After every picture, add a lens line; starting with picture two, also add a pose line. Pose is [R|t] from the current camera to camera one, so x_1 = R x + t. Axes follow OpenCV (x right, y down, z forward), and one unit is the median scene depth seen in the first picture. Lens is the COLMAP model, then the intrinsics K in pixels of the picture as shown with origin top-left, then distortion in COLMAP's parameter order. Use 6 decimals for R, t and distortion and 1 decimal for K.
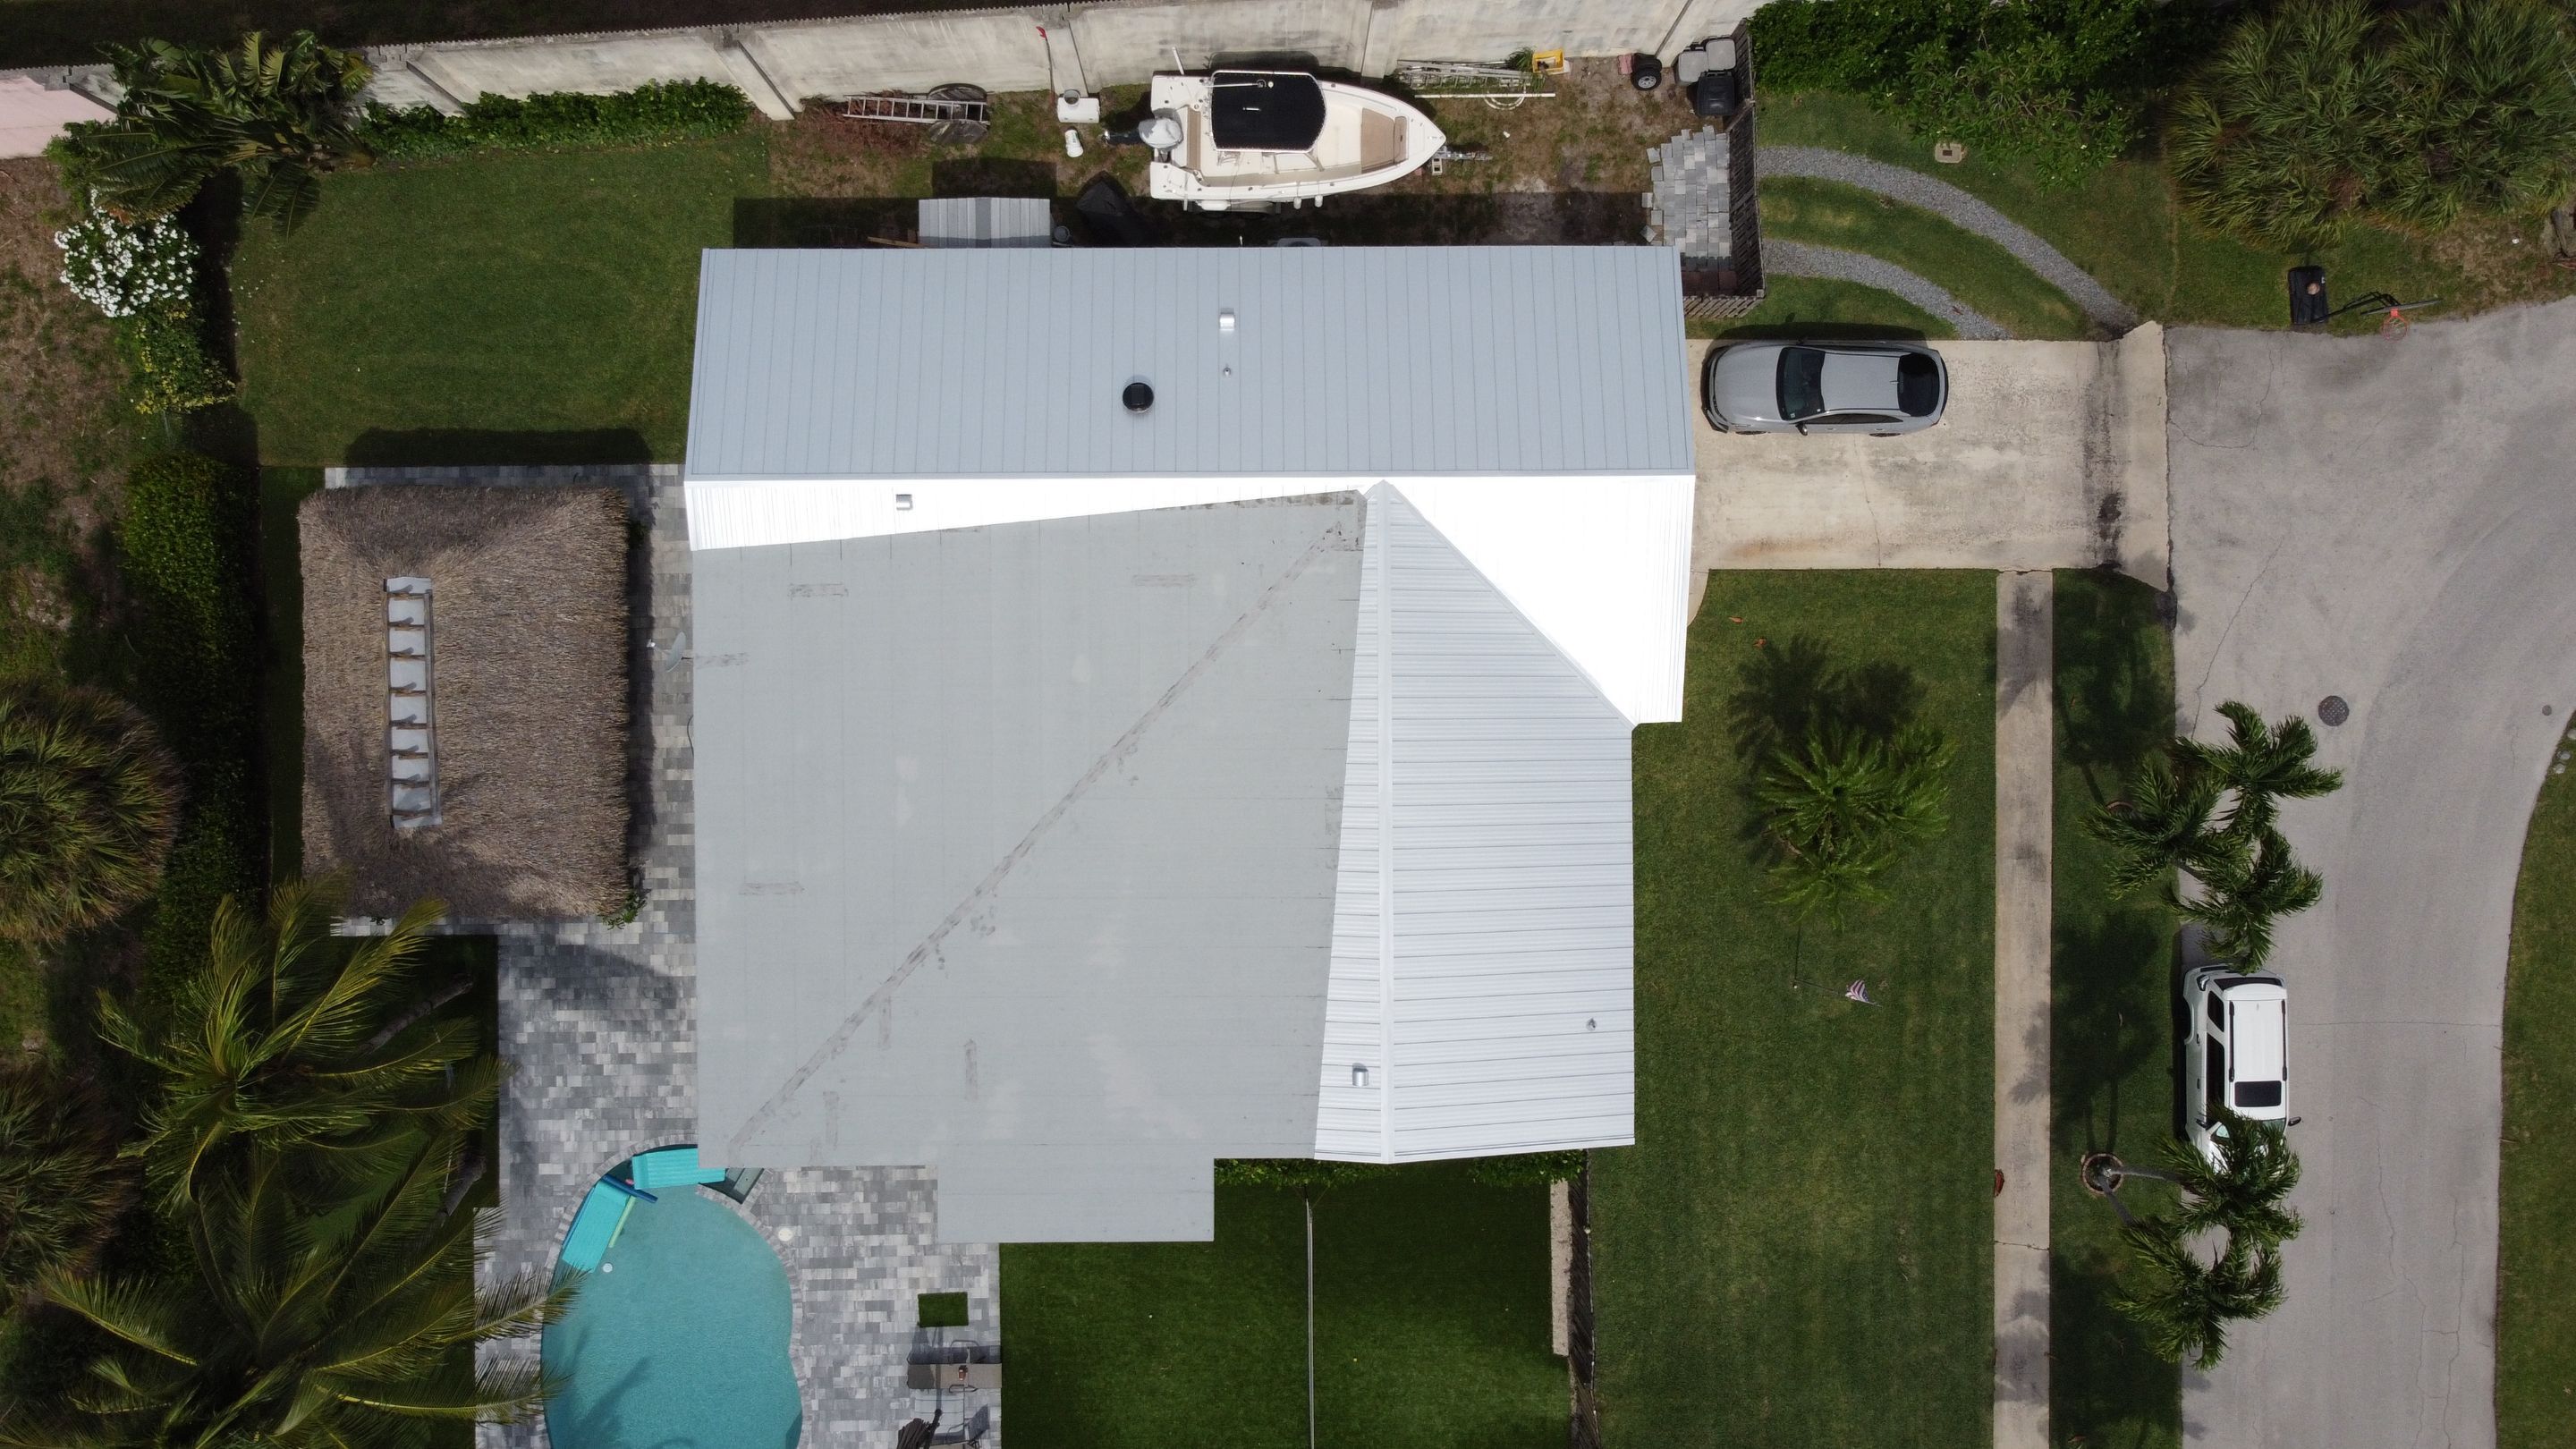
lens RADIAL K [[1961.4, 0, 1280.9], [0, 1961.4, 705.6], [0, 0, 1]] dist [0.001835, -0.007782]
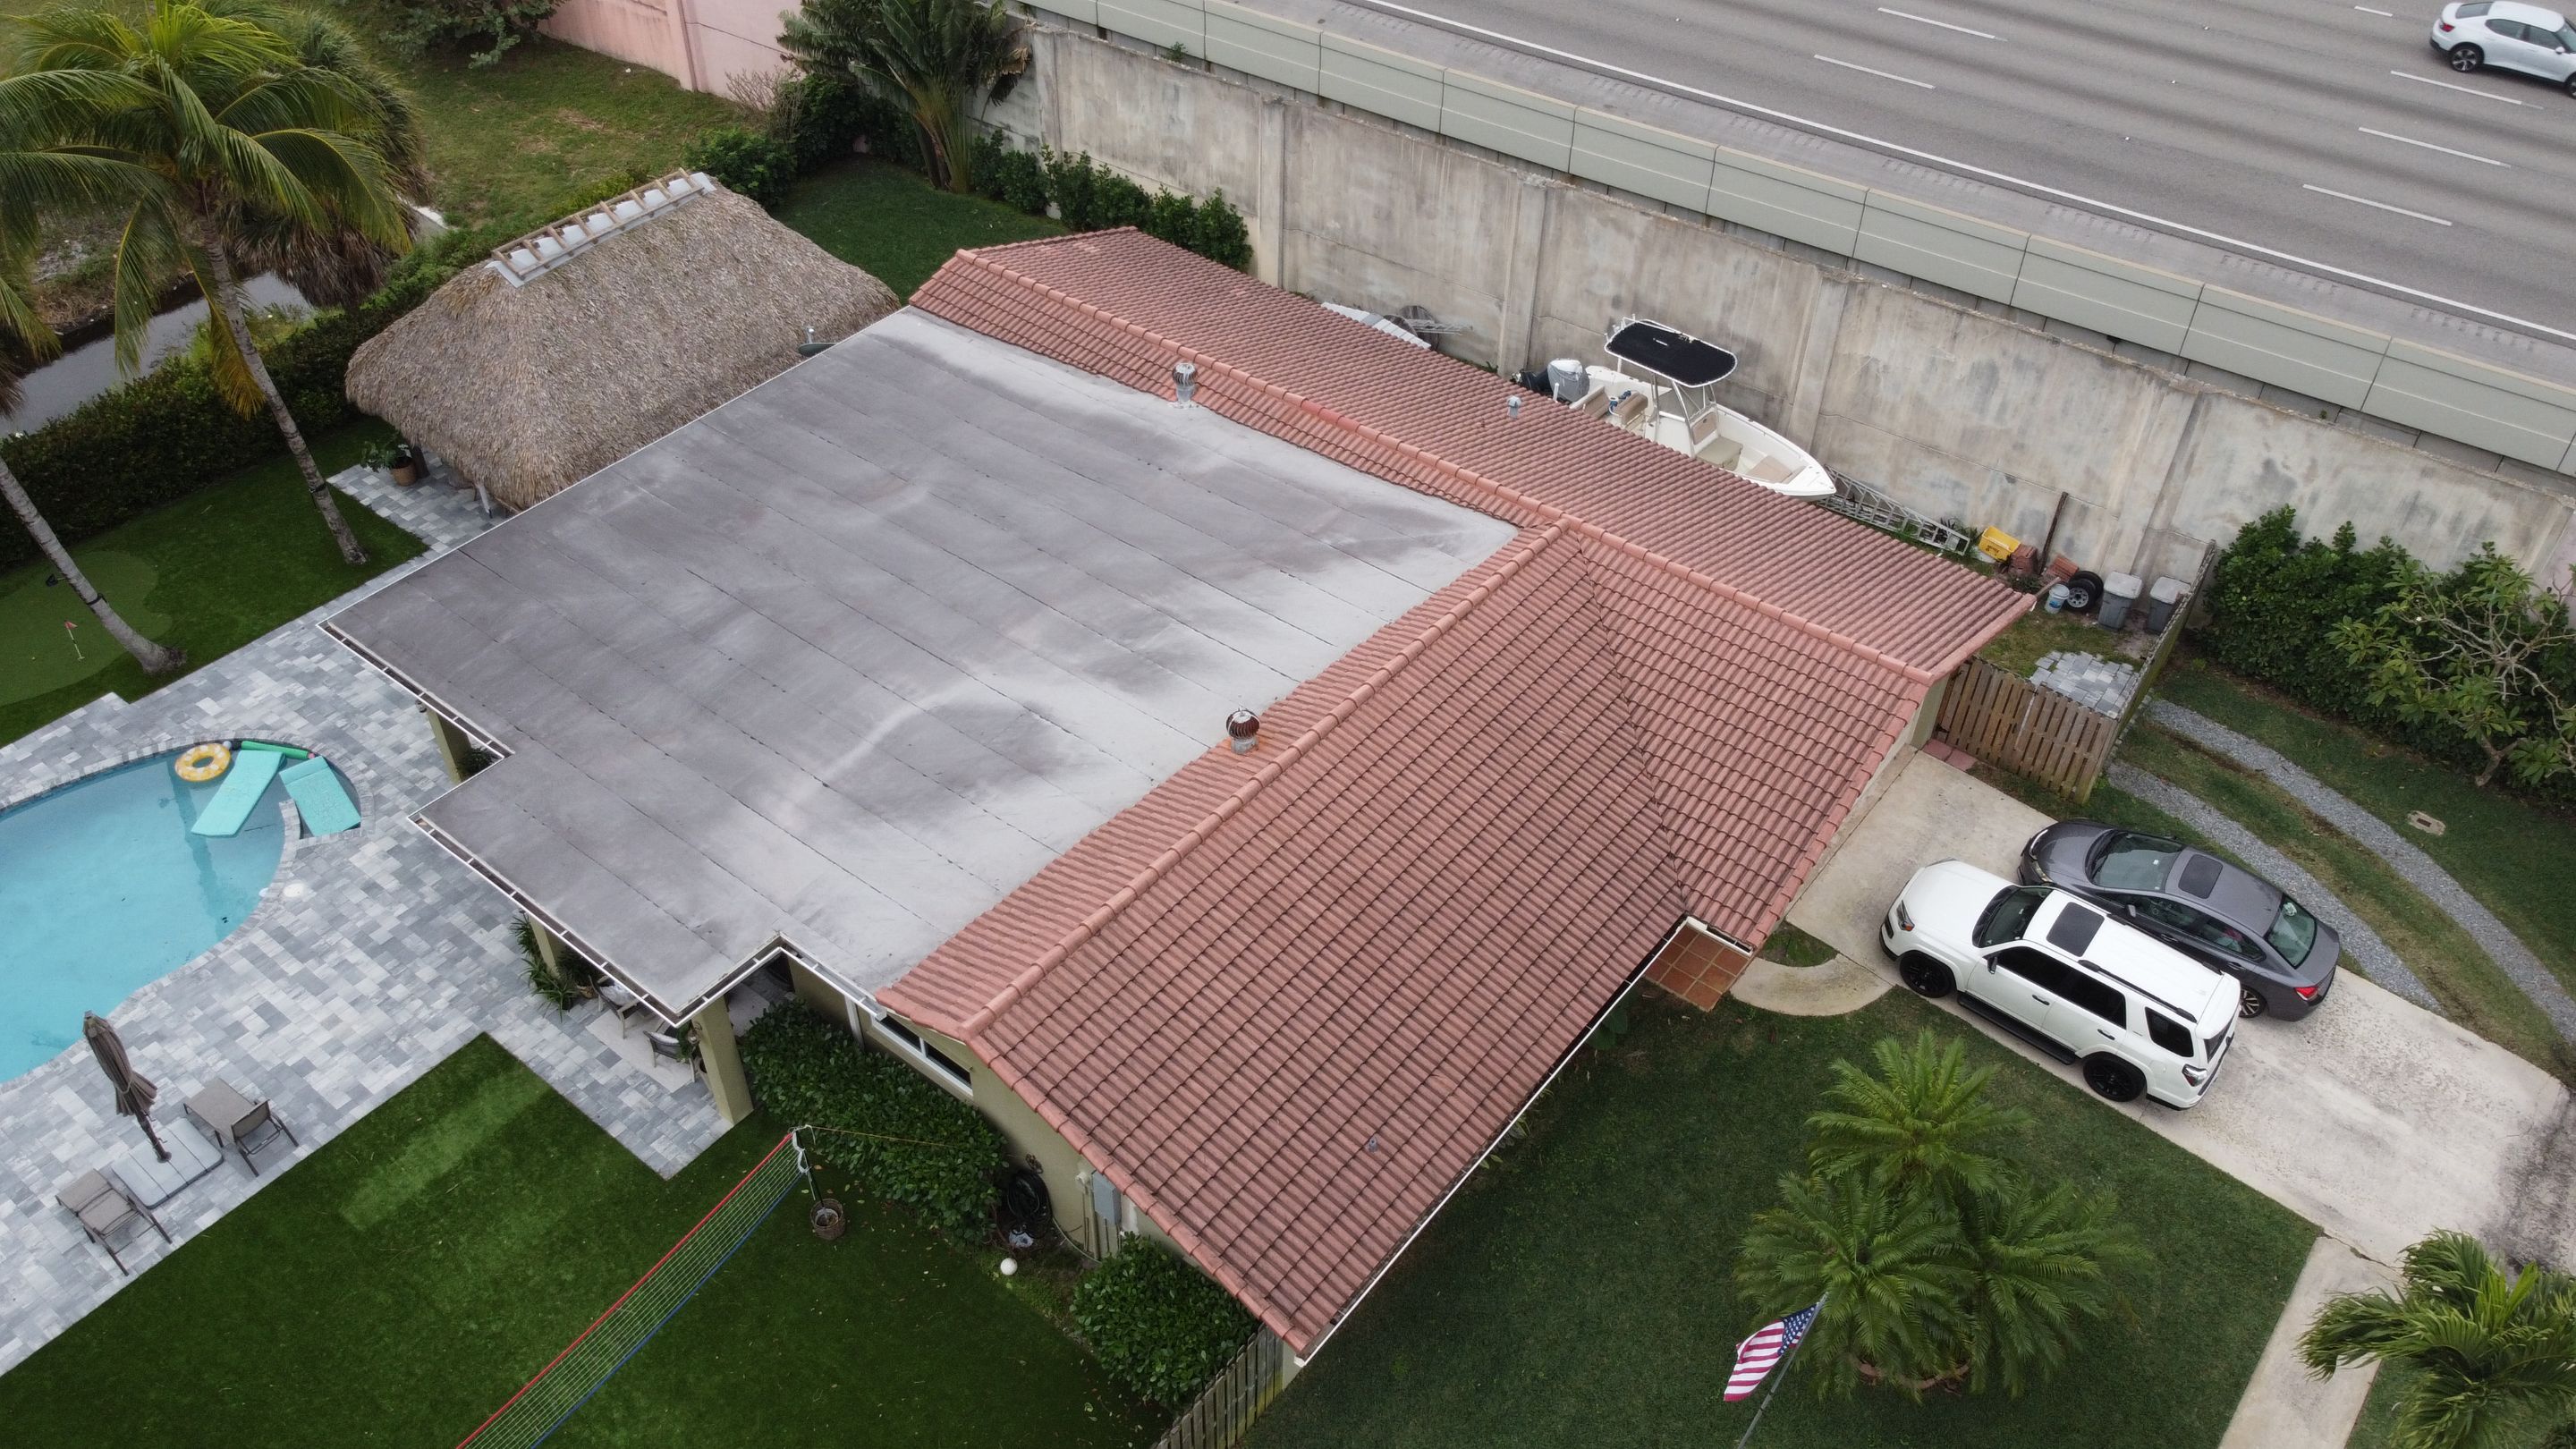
lens RADIAL K [[1940.5, 0, 1278.5], [0, 1940.5, 718.9], [0, 0, 1]] dist [0.002296, -0.003872]
pose [[0.780174, 0.415829, -0.467348, 0.333599], [-0.625535, 0.511581, -0.589060, 0.429854], [-0.005862, 0.751912, 0.659237, 0.481819]]
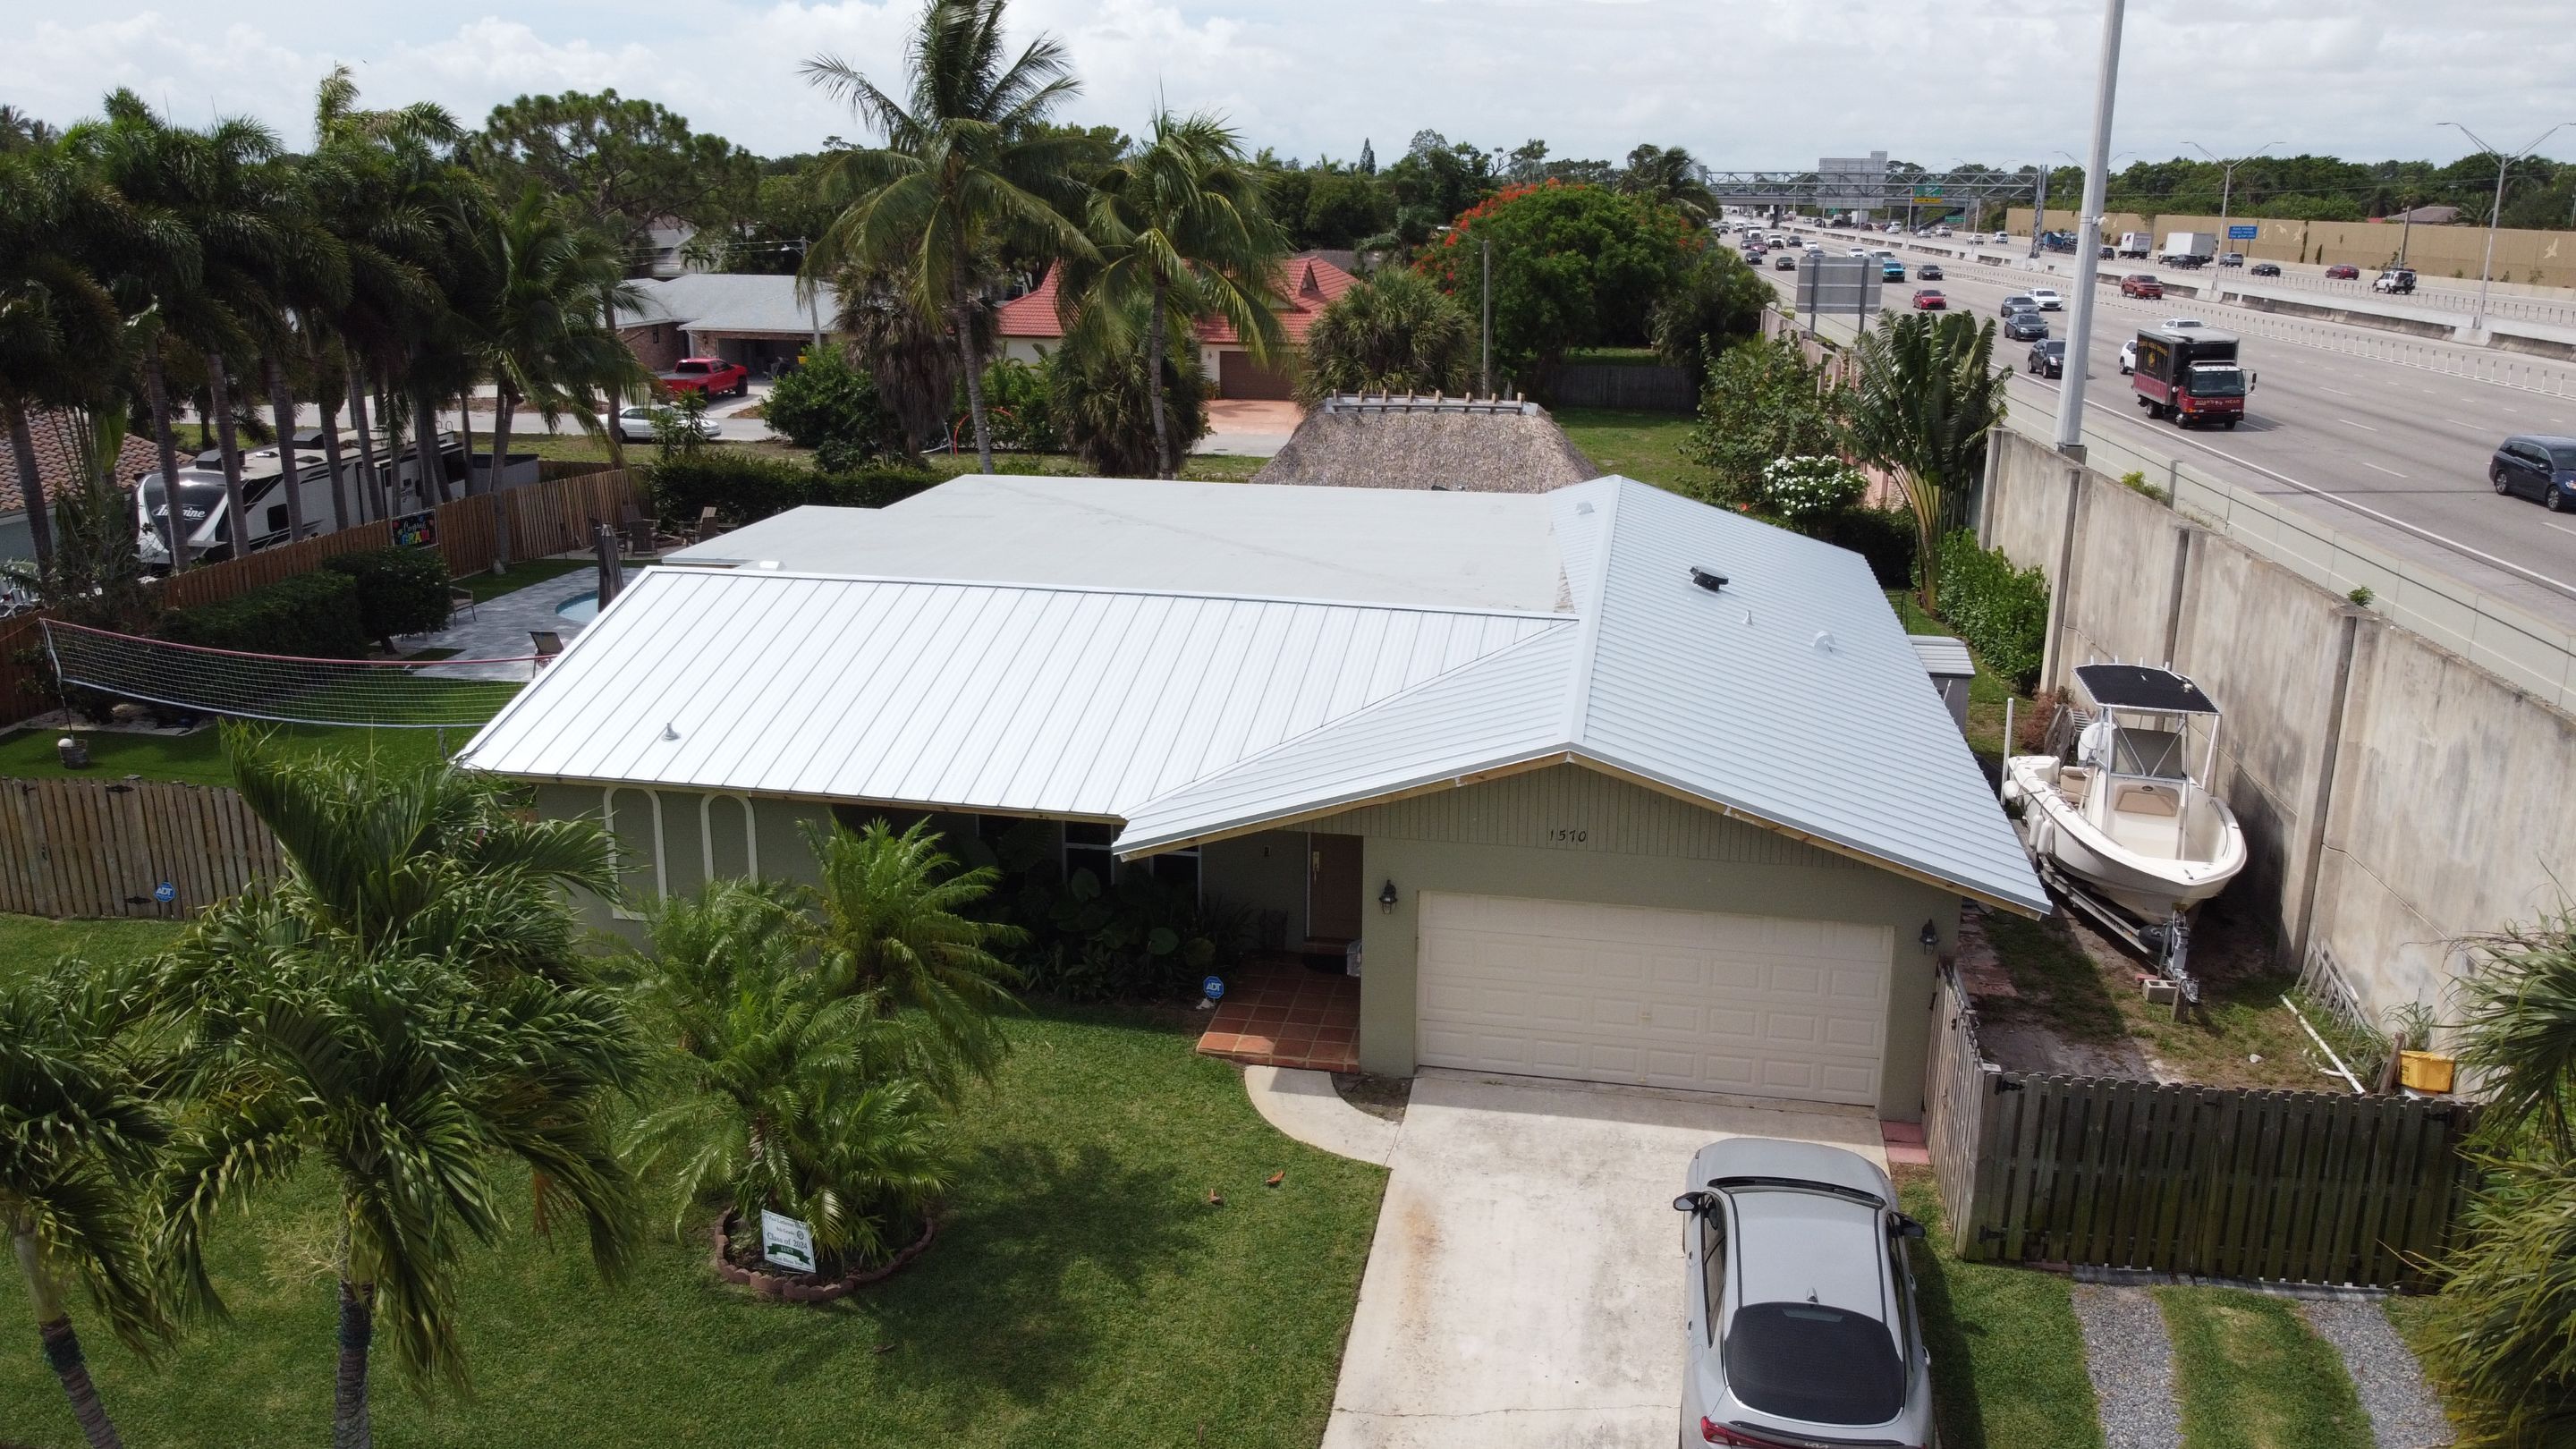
lens RADIAL K [[1961.4, 0, 1280.9], [0, 1961.4, 705.6], [0, 0, 1]] dist [0.001835, -0.007782]
pose [[-0.193298, 0.237482, -0.951965, 0.655269], [-0.981086, -0.057003, 0.184991, -0.125725], [-0.010333, 0.969718, 0.244009, 0.785086]]
